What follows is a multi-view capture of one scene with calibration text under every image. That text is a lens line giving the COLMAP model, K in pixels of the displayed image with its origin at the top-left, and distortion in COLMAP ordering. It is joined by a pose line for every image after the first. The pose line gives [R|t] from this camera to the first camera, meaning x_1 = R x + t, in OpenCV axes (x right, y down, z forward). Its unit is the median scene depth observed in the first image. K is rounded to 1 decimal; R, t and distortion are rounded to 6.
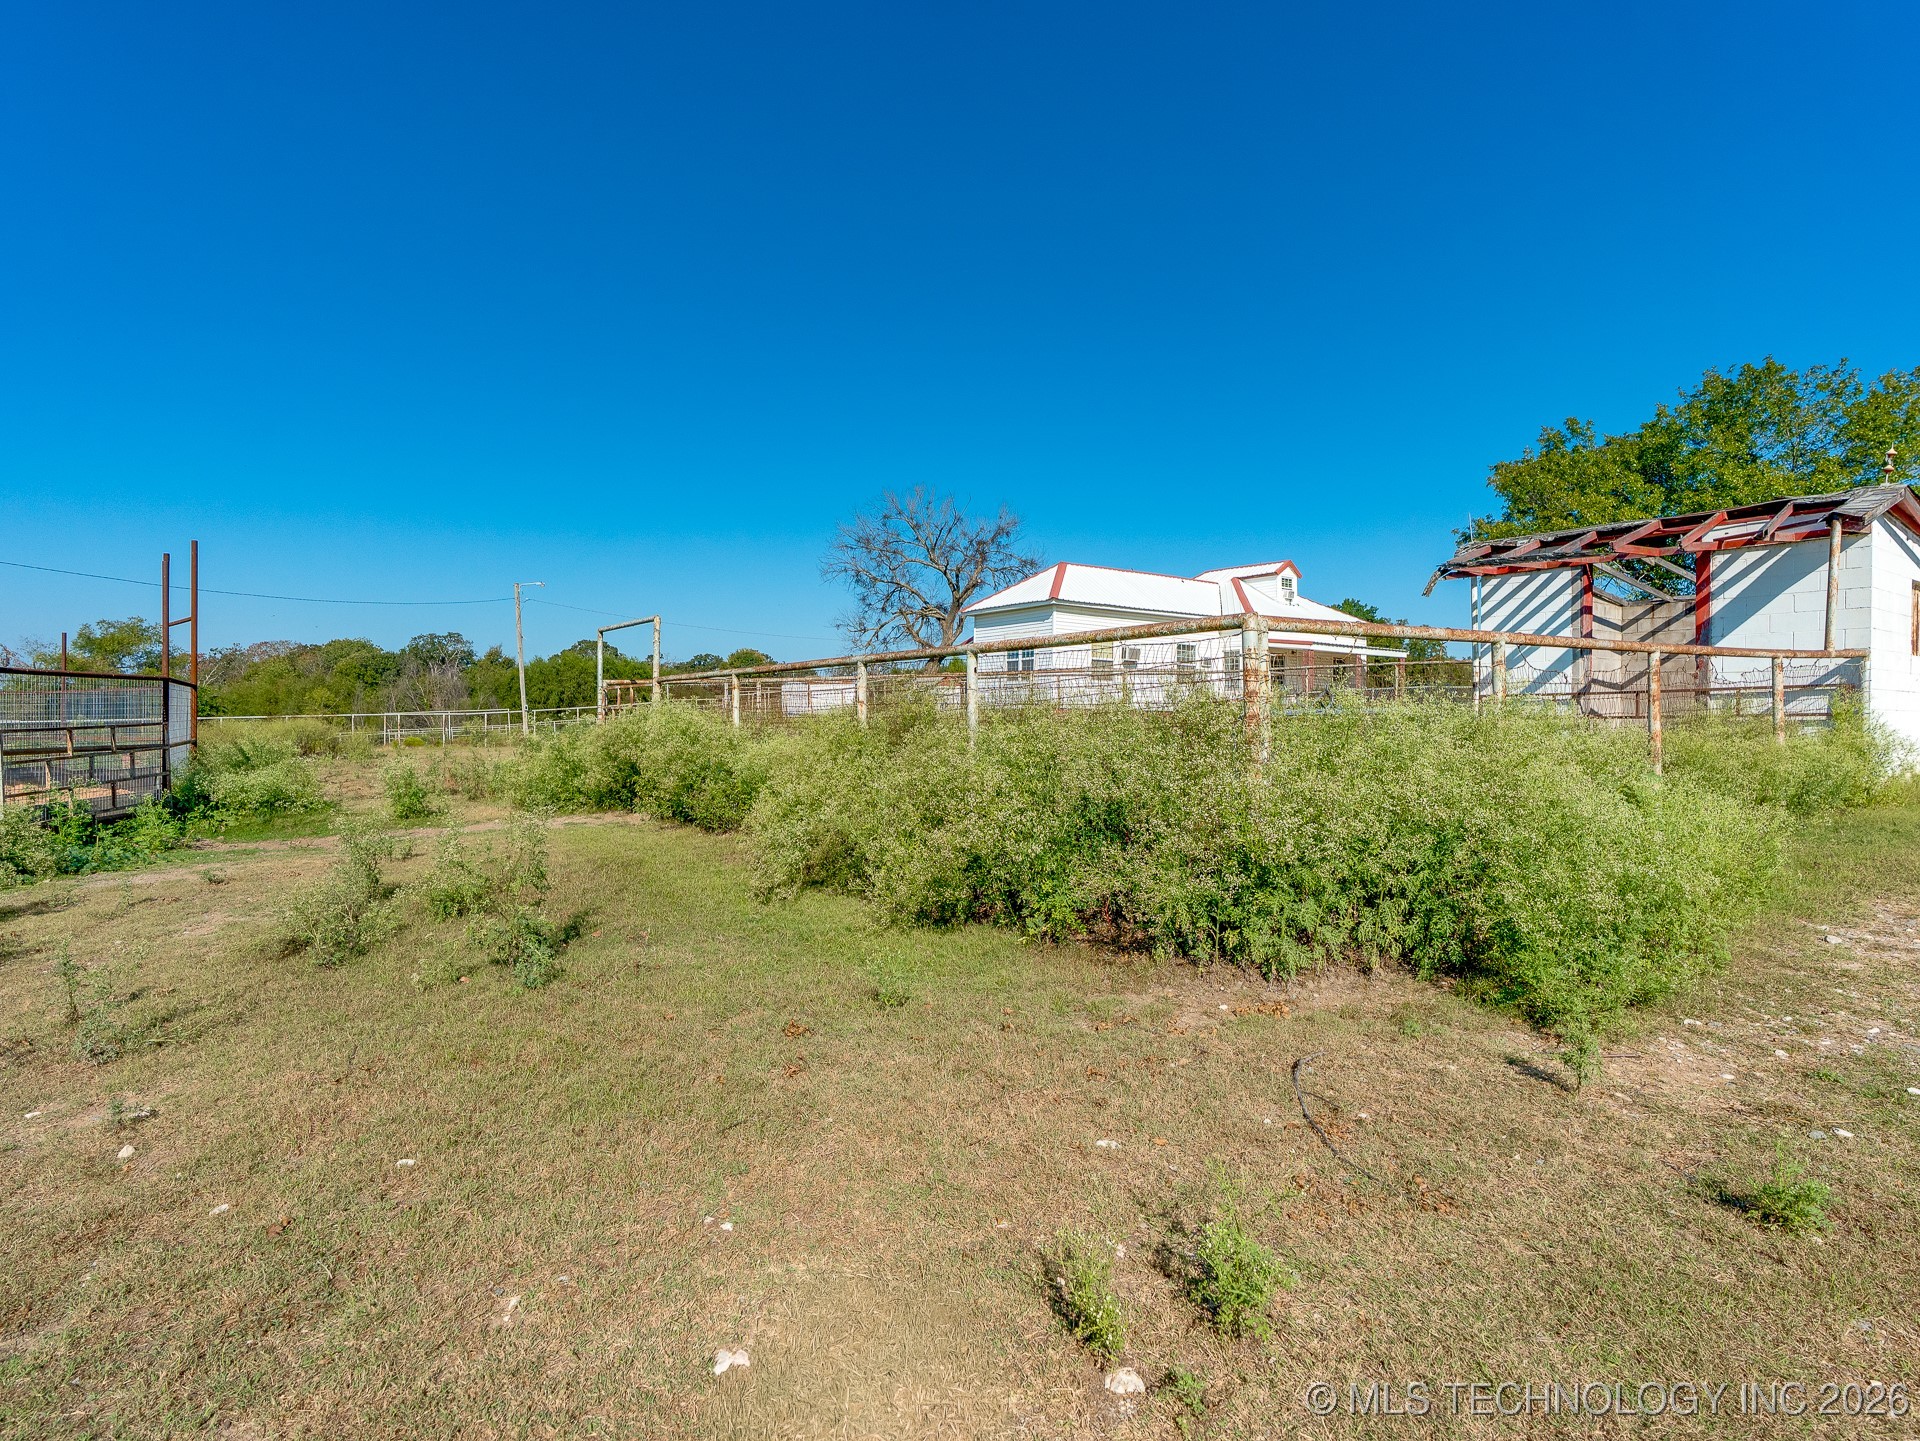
lens RADIAL K [[961.0, 0, 960.0], [0, 961.0, 720.5], [0, 0, 1]] dist [-0.003705, 0.000650]
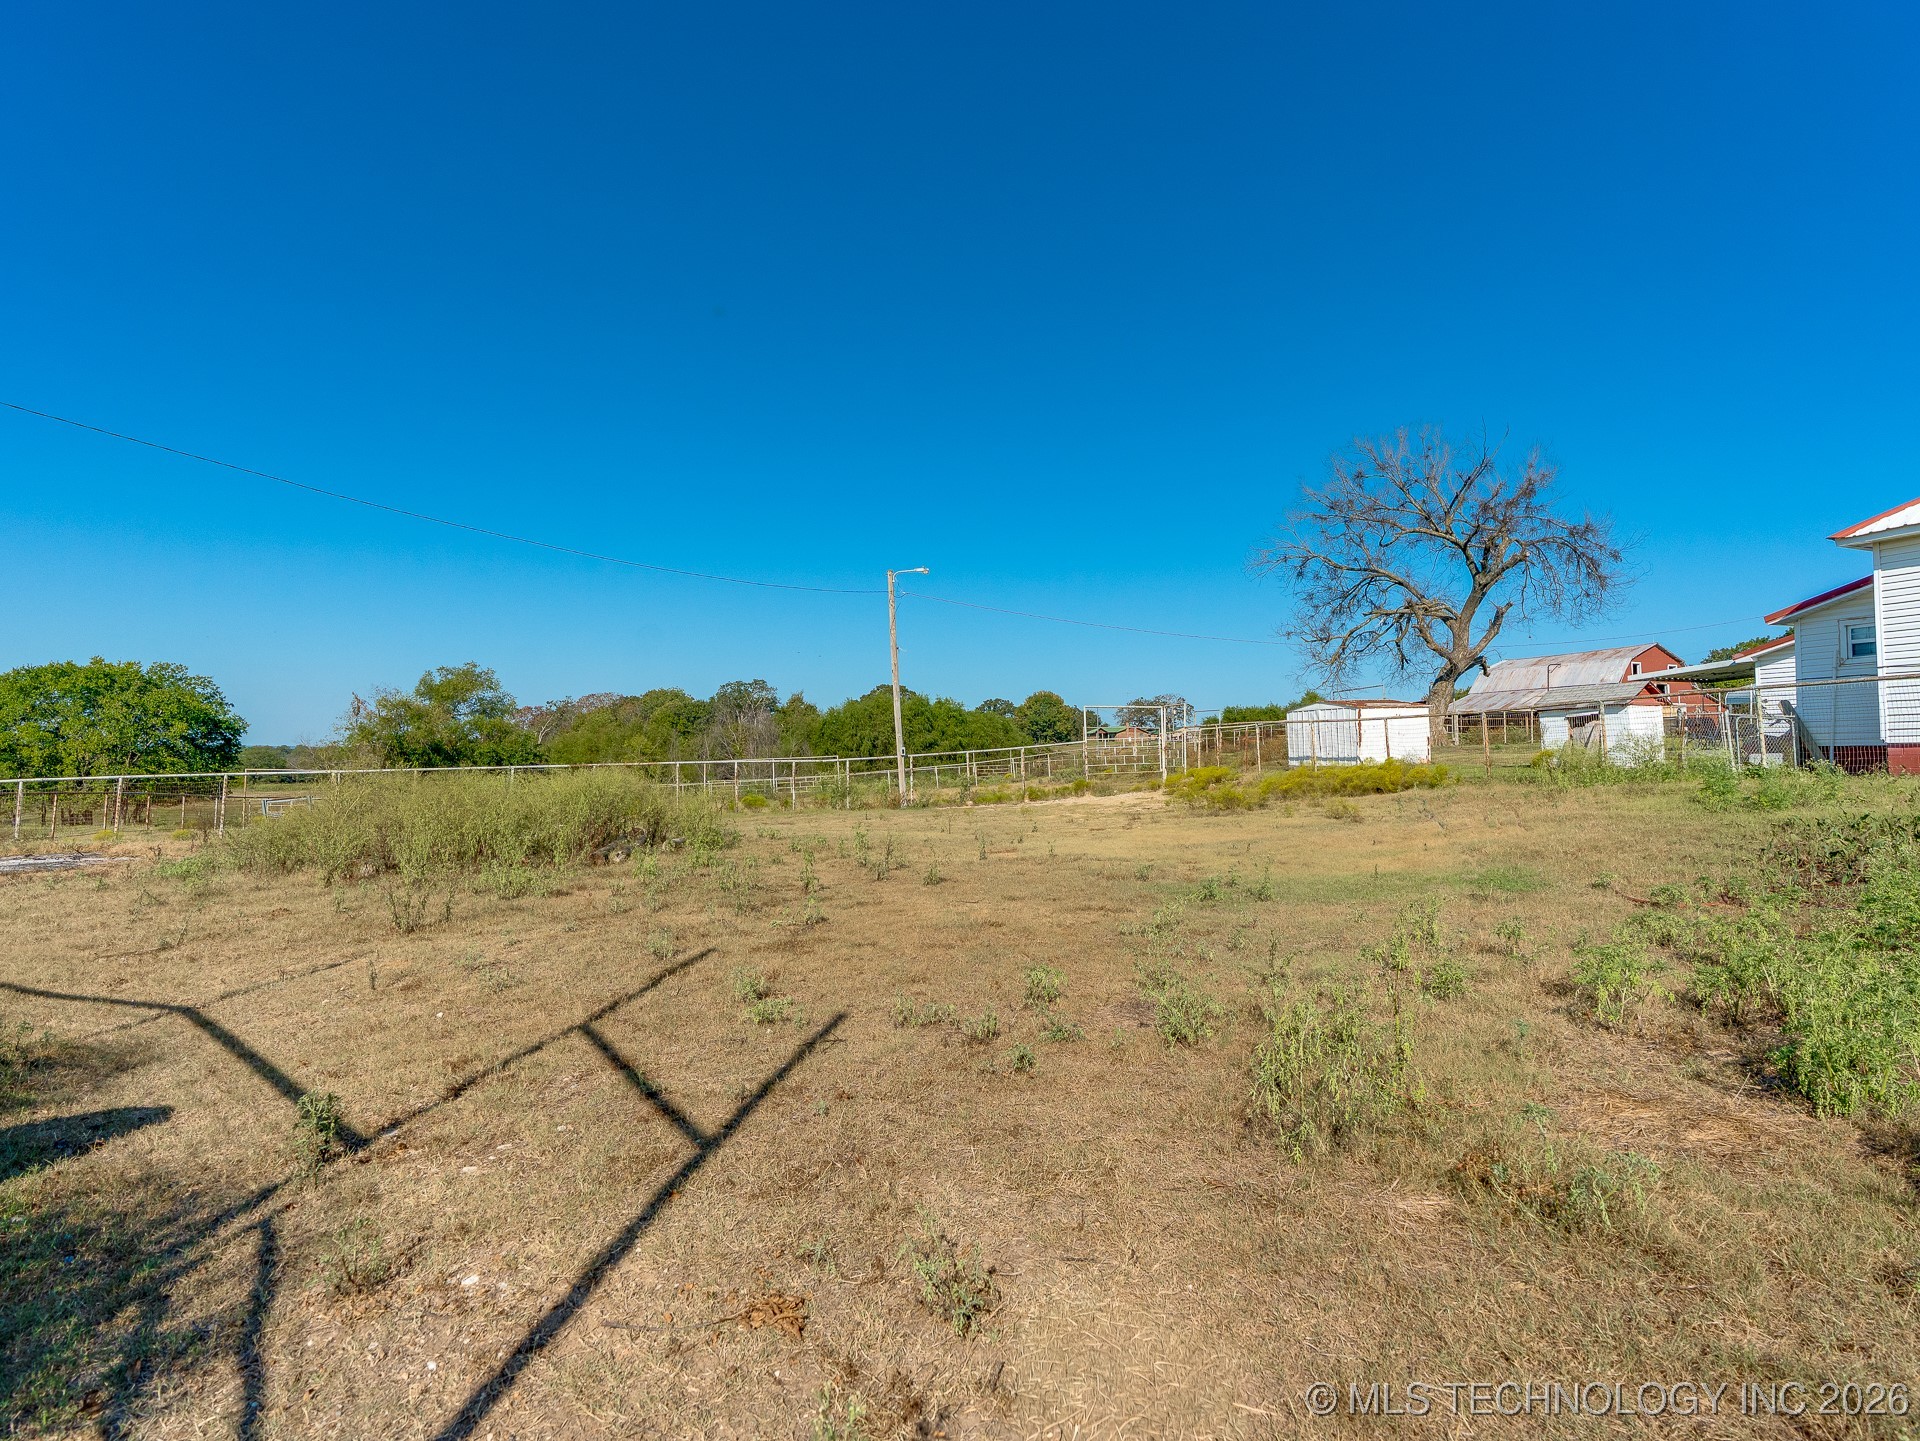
lens RADIAL K [[961.0, 0, 960.0], [0, 961.0, 720.5], [0, 0, 1]] dist [-0.003705, 0.000650]
pose [[0.965116, -0.014259, -0.261434, -0.093490], [0.001110, 0.998730, -0.050373, -0.000311], [0.261820, 0.048326, 0.963906, 0.140945]]
